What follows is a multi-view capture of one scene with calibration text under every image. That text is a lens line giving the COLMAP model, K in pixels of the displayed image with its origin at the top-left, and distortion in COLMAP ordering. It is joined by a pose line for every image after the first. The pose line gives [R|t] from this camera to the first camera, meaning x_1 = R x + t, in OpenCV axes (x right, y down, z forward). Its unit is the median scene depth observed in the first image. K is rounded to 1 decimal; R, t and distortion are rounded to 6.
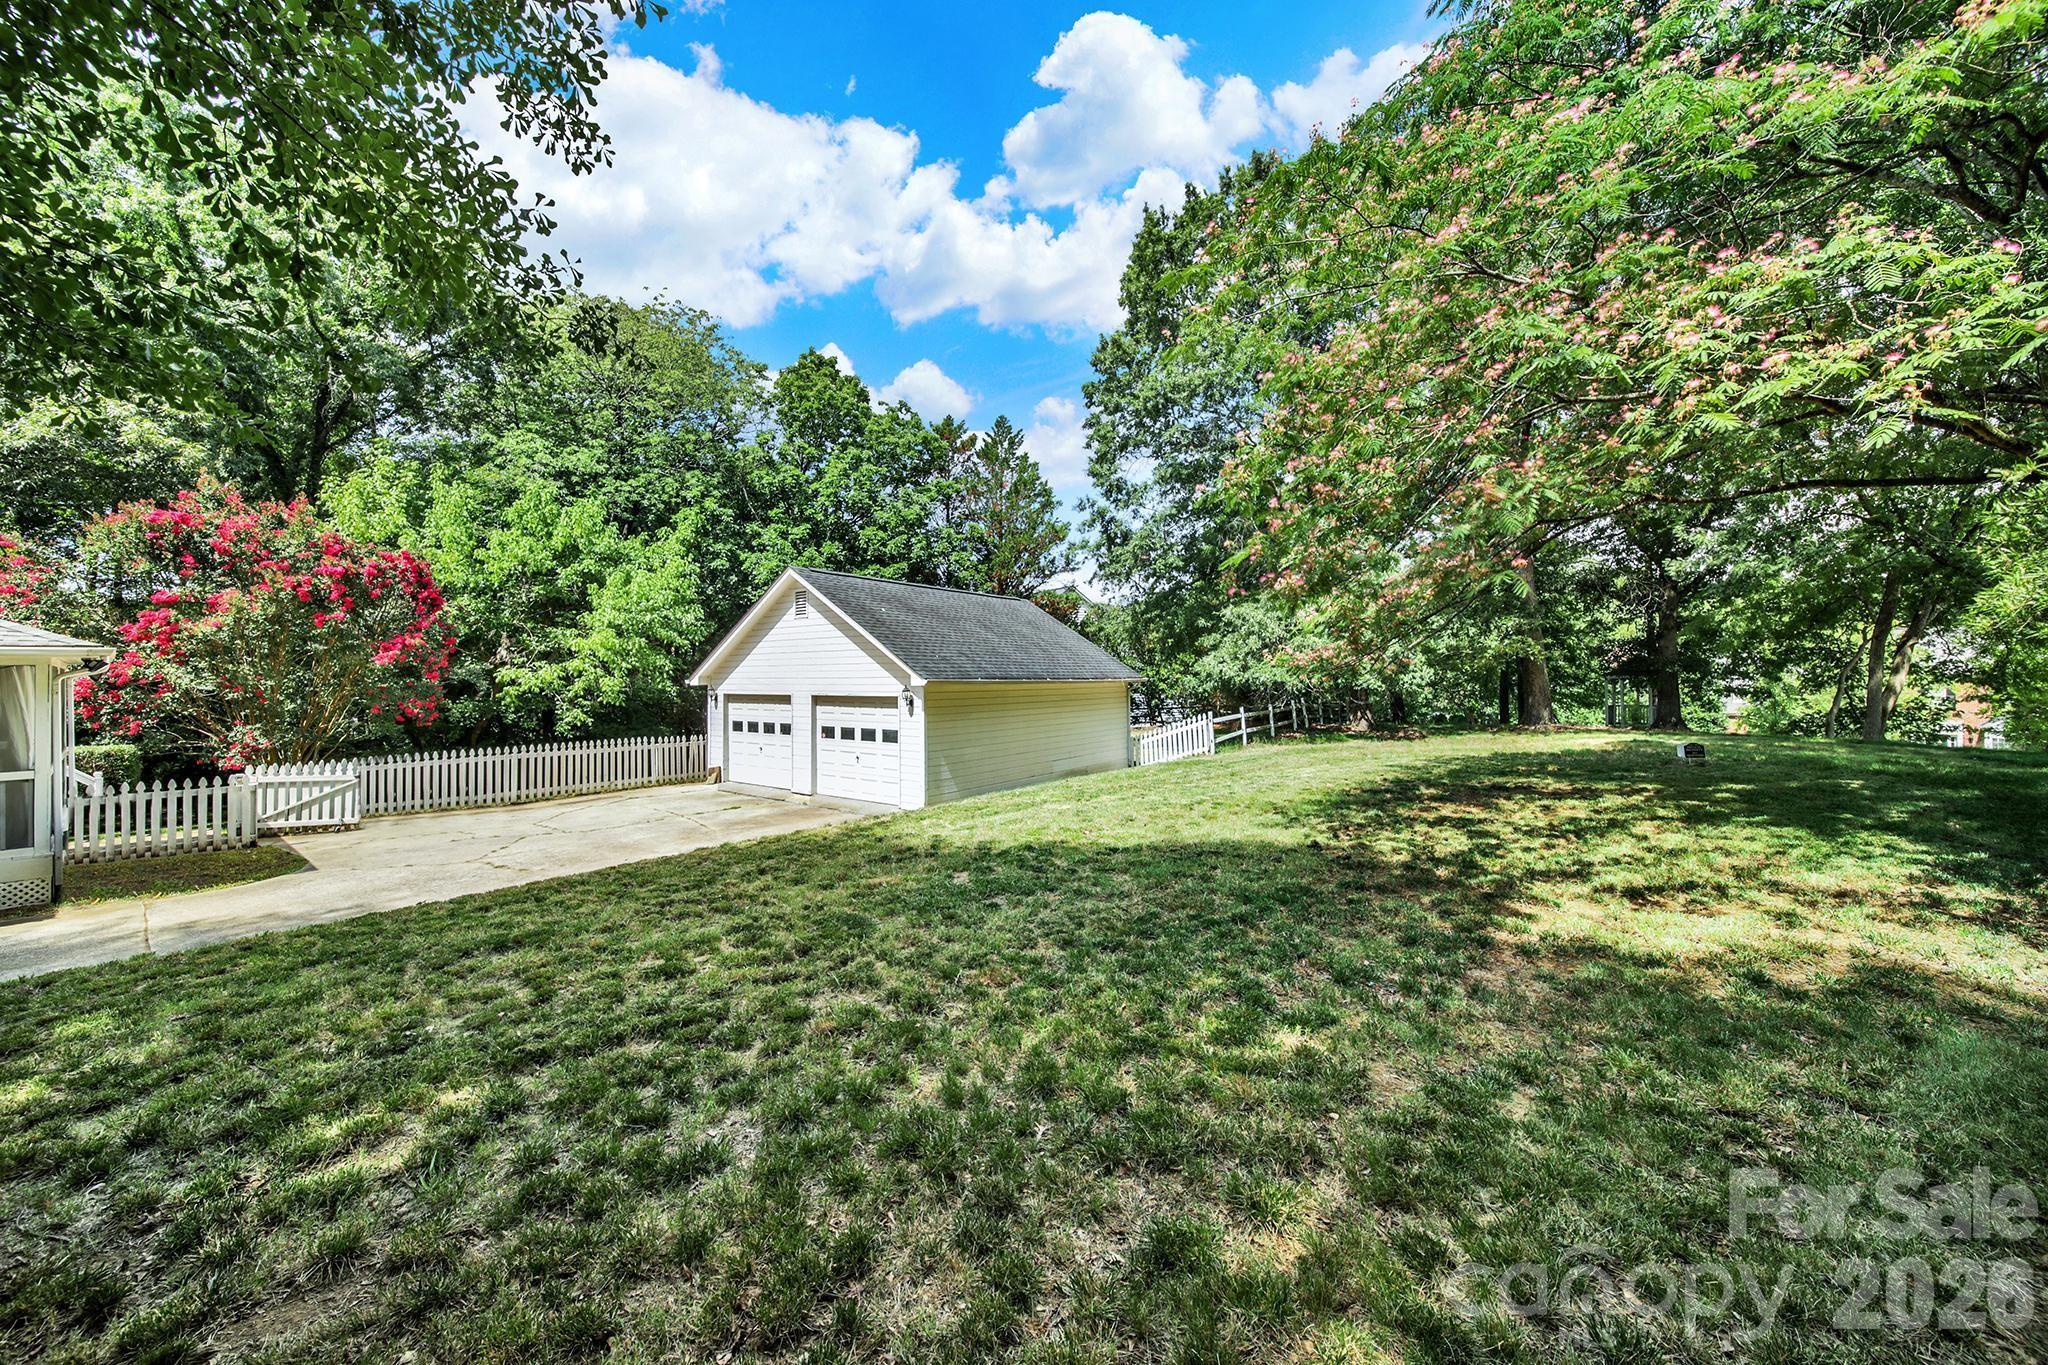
lens RADIAL K [[729.1, 0, 1023.1], [0, 729.1, 675.2], [0, 0, 1]] dist [-0.009632, -0.000009]
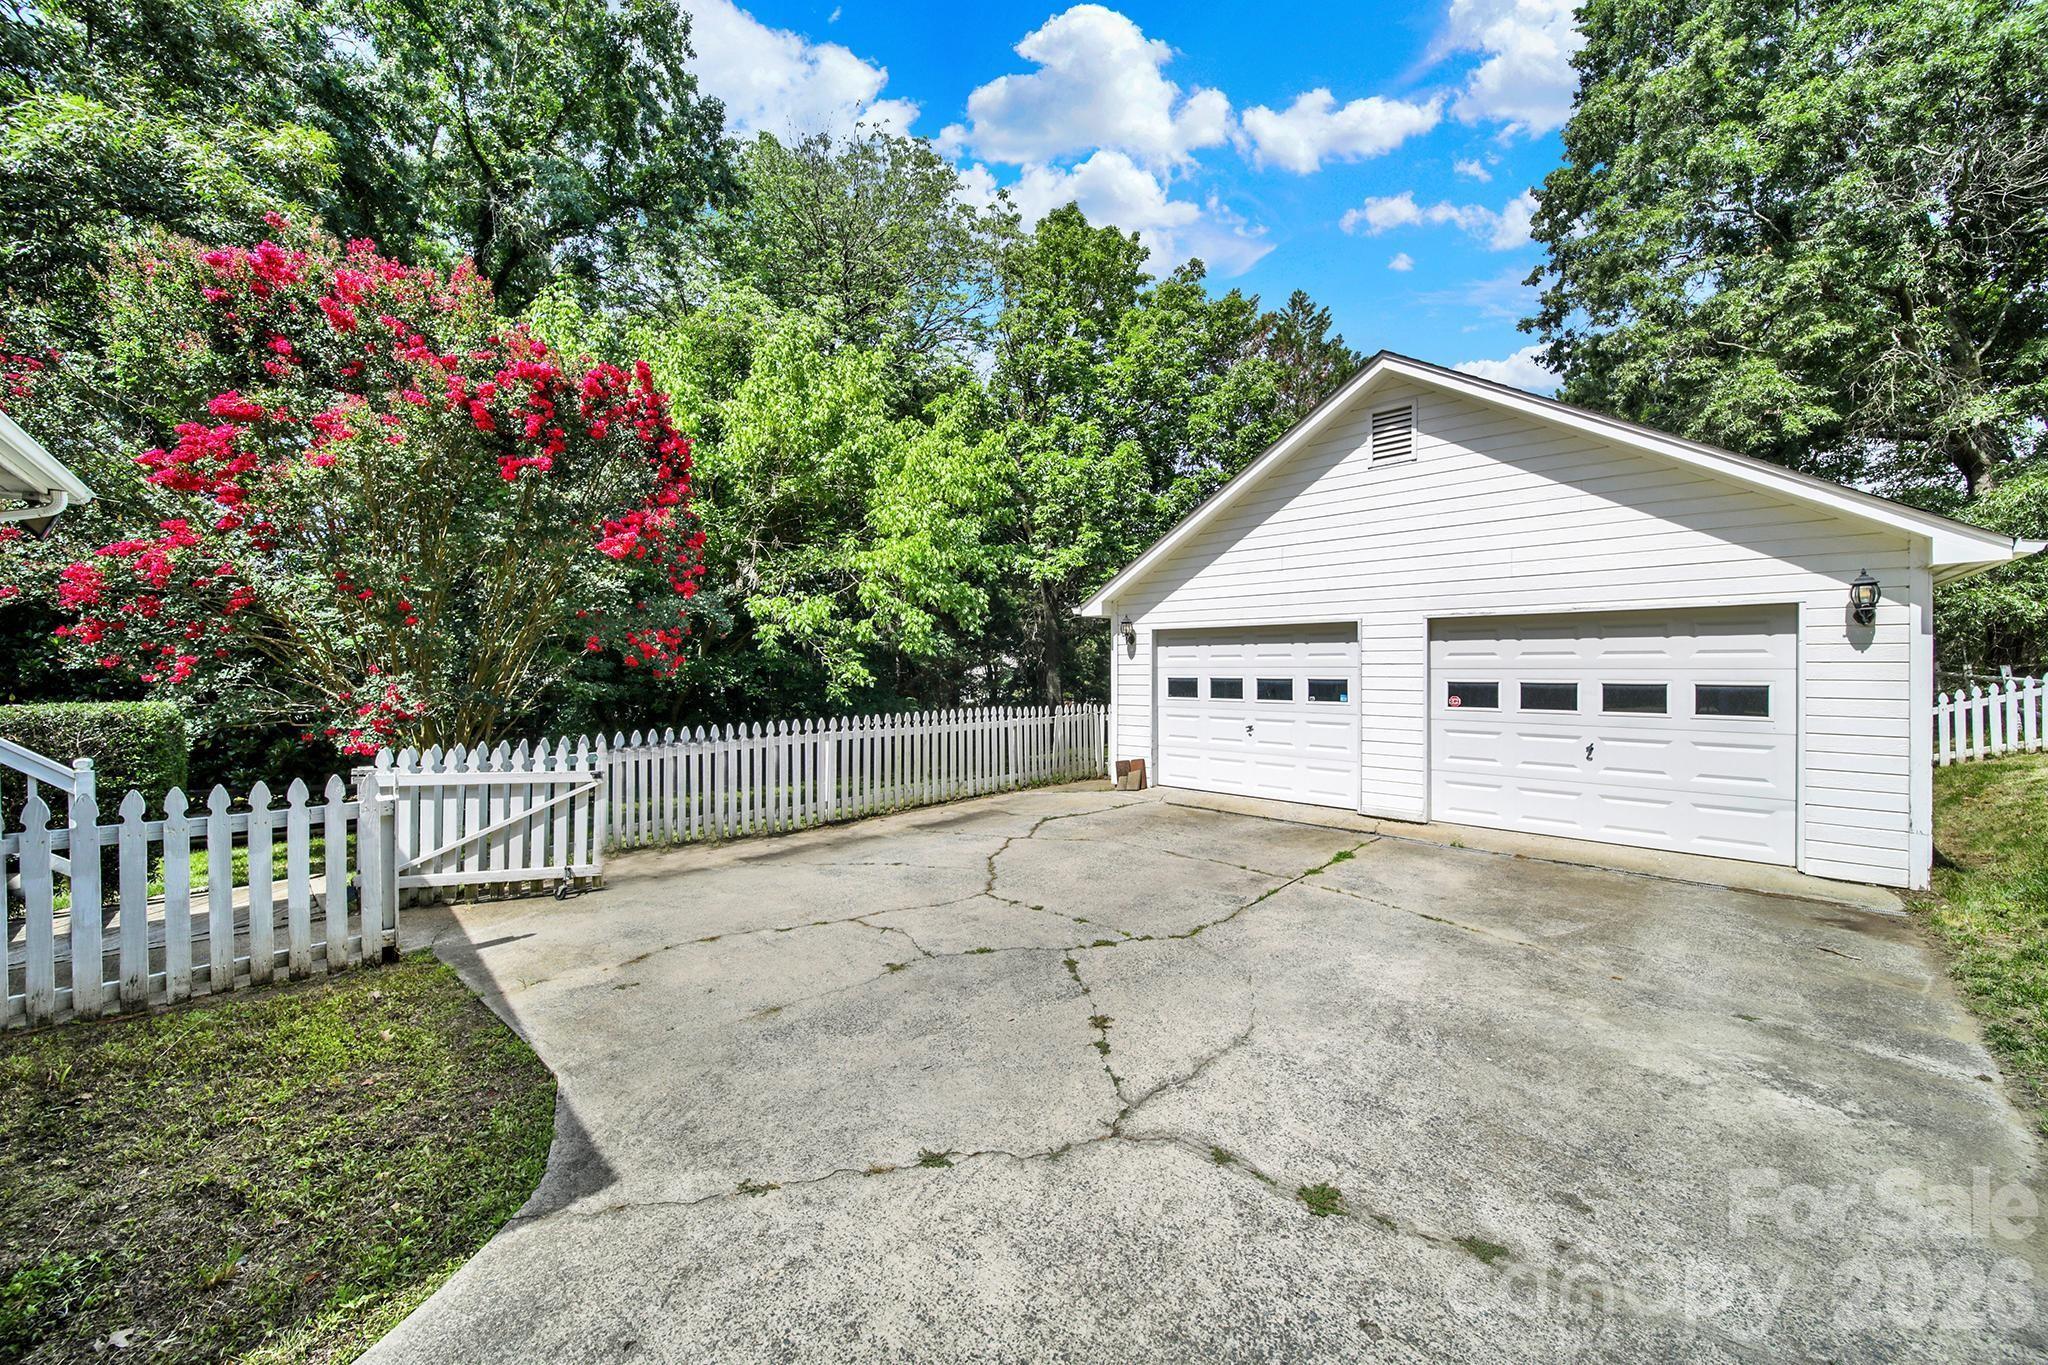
lens RADIAL K [[739.9, 0, 1017.0], [0, 739.9, 673.2], [0, 0, 1]] dist [-0.000743, -0.000148]
pose [[0.991409, 0.002981, -0.130761, -0.550124], [-0.000975, 0.999881, 0.015400, 0.062694], [0.130792, -0.015140, 0.991294, 0.526332]]
